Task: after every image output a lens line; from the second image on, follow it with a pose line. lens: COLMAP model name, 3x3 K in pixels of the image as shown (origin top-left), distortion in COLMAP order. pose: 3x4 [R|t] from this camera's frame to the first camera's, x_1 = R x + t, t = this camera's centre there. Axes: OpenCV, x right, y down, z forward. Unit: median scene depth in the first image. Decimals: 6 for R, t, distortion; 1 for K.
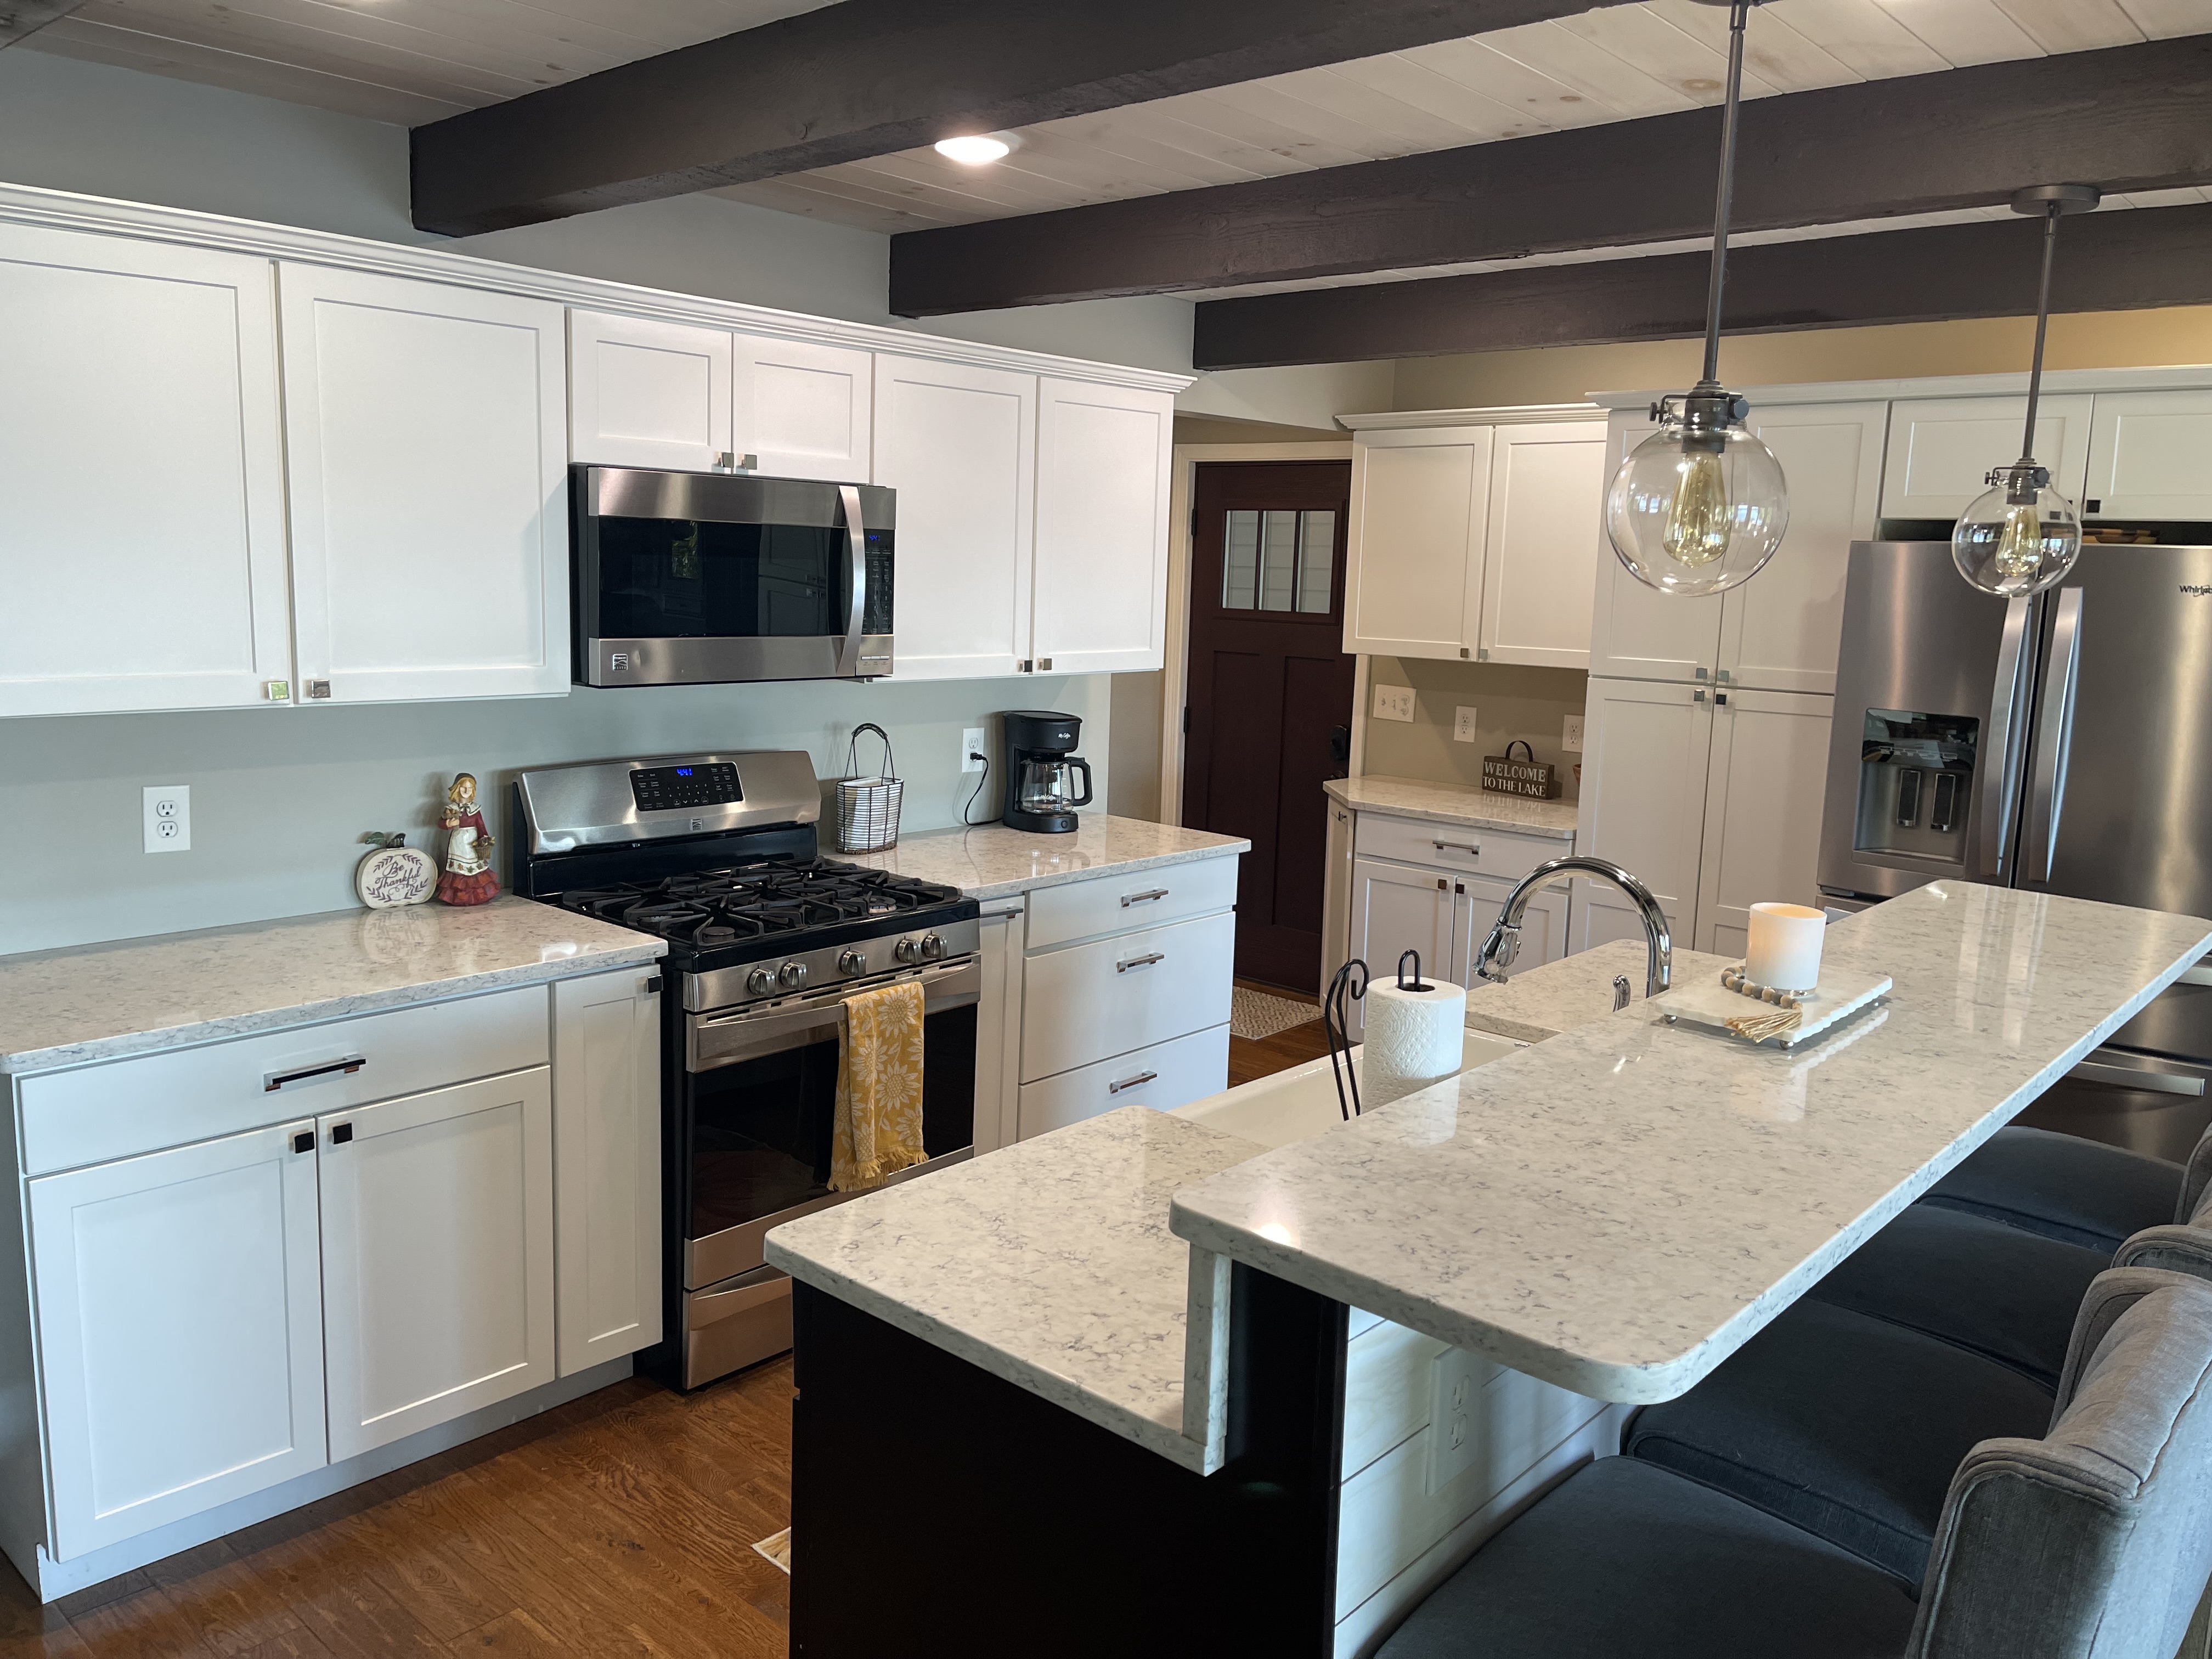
lens RADIAL K [[1657.1, 0, 1107.6], [0, 1657.1, 811.3], [0, 0, 1]] dist [0.010548, -0.000398]
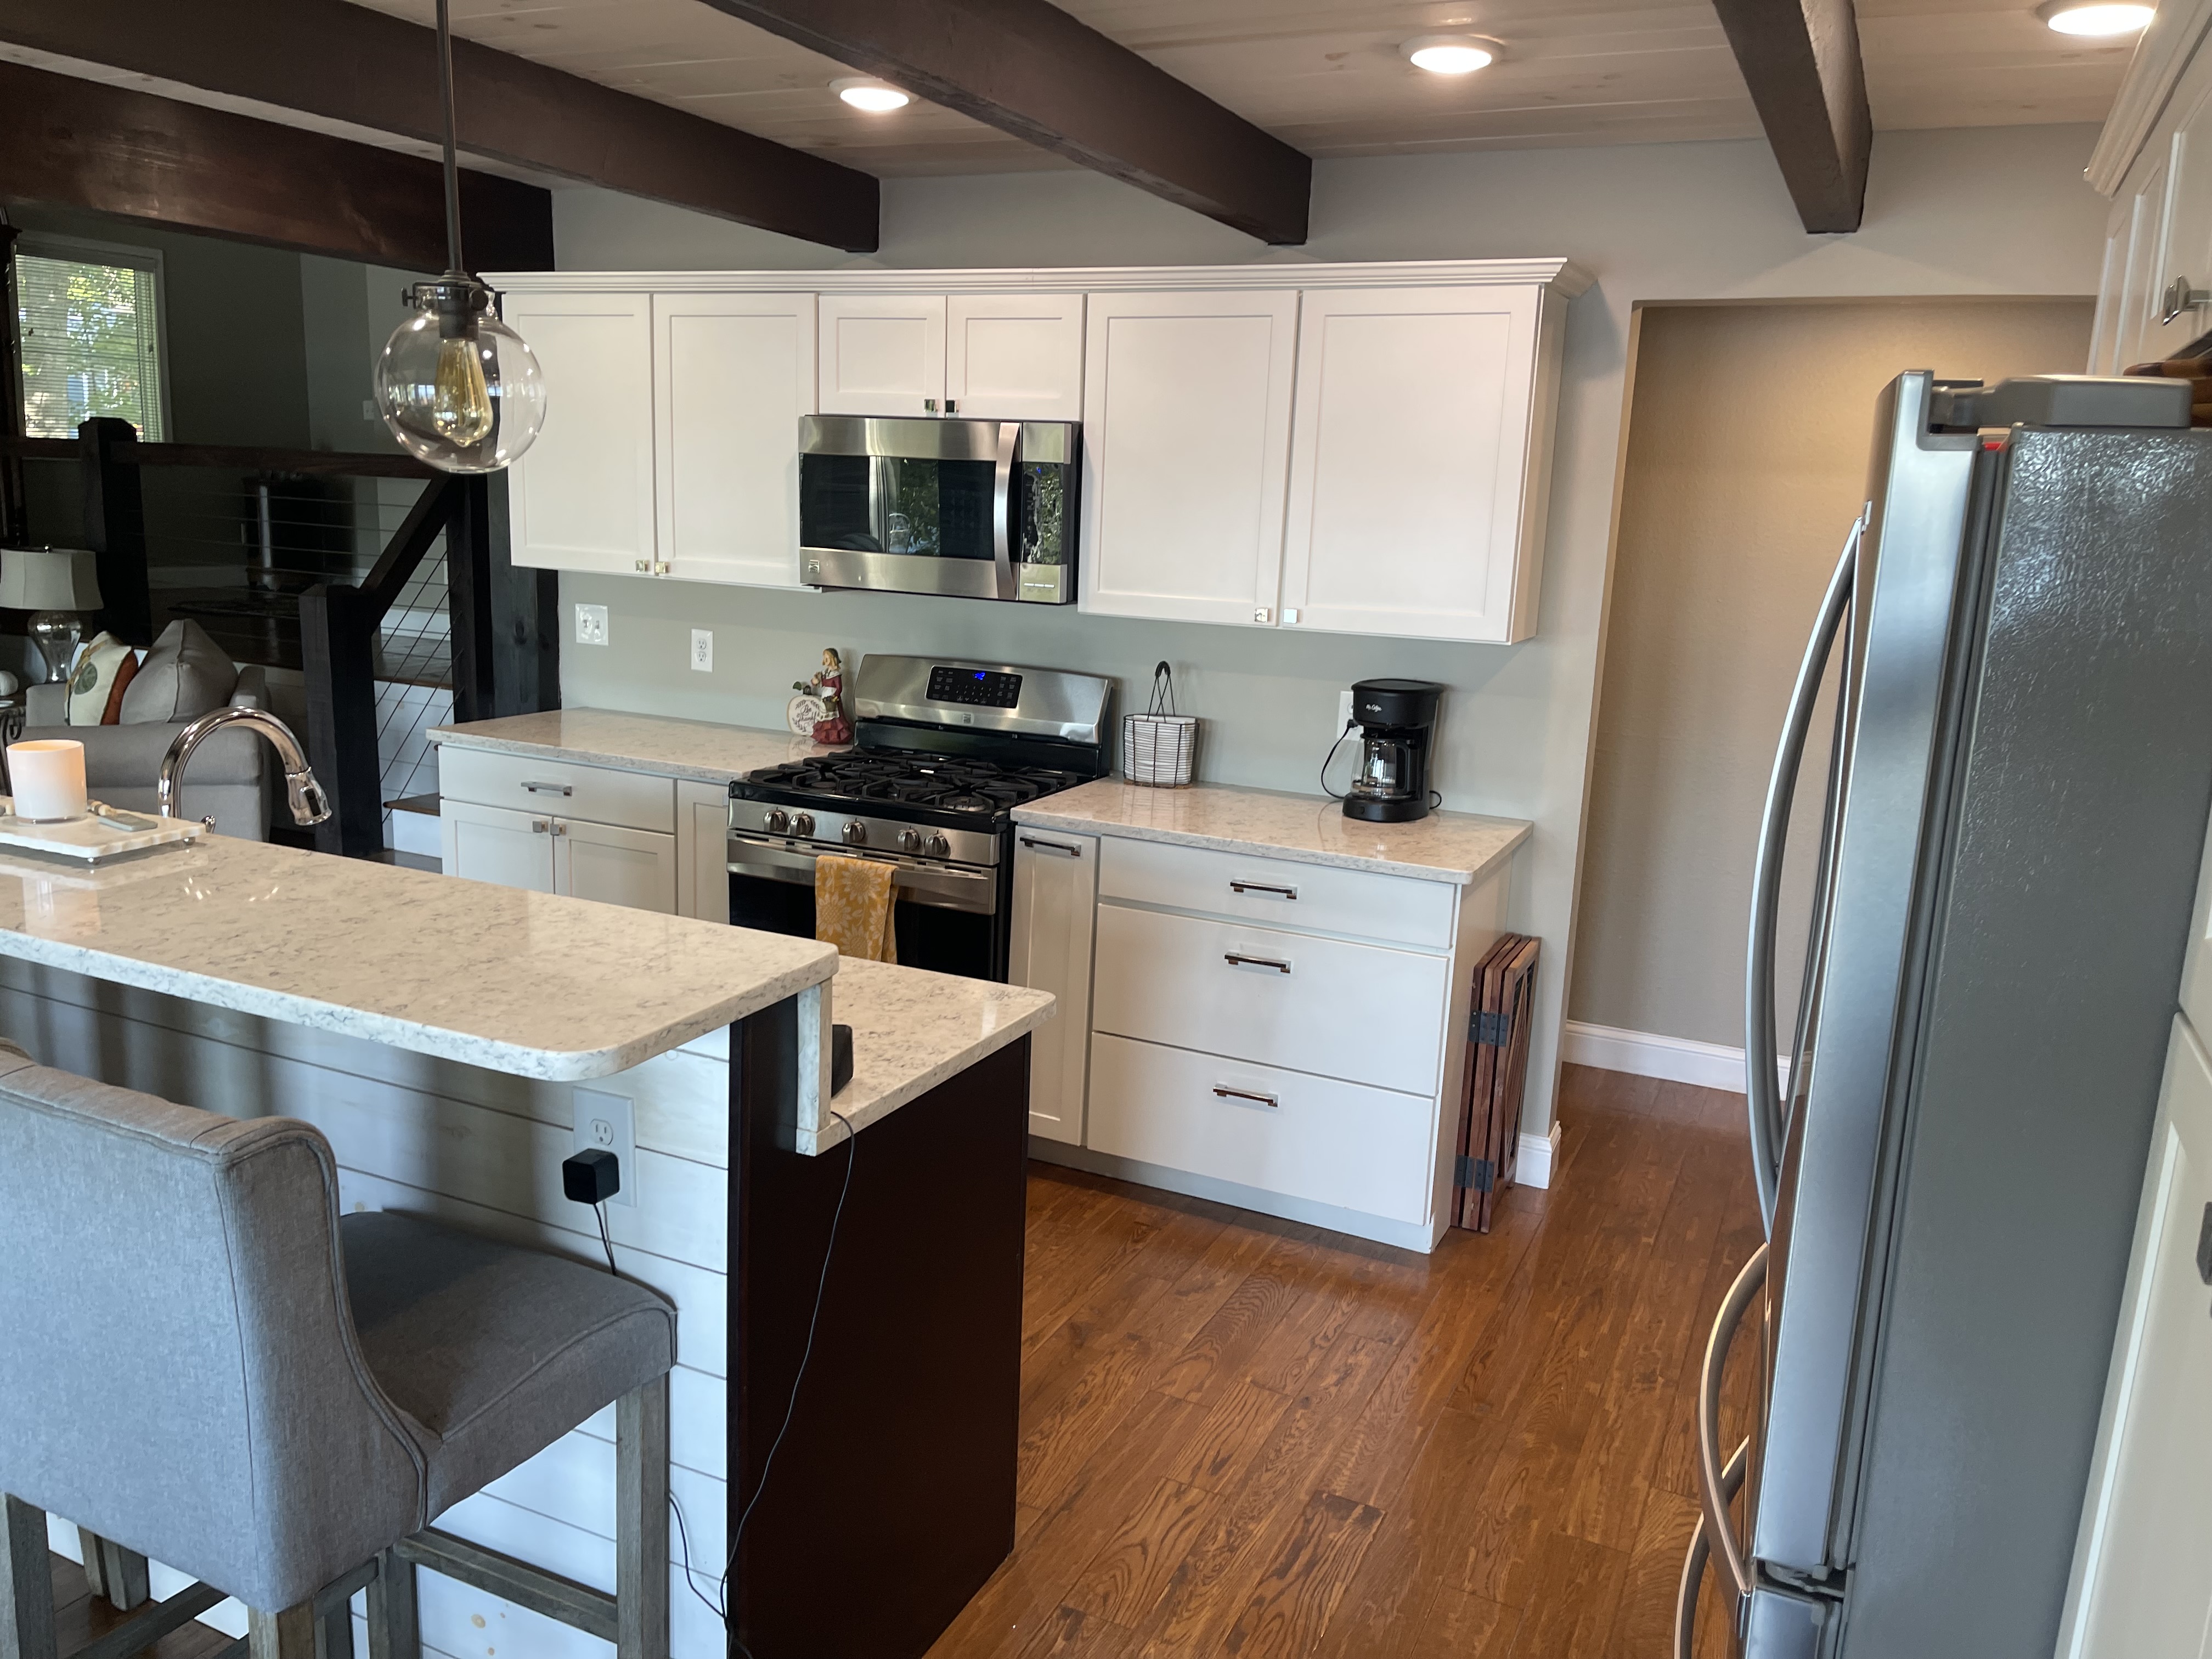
lens RADIAL K [[1657.1, 0, 1103.1], [0, 1657.1, 837.9], [0, 0, 1]] dist [0.010548, -0.000398]
pose [[0.285752, 0.178899, -0.941457, 0.958353], [-0.179716, 0.974994, 0.130724, -0.085608], [0.941301, 0.131840, 0.310757, 0.771480]]
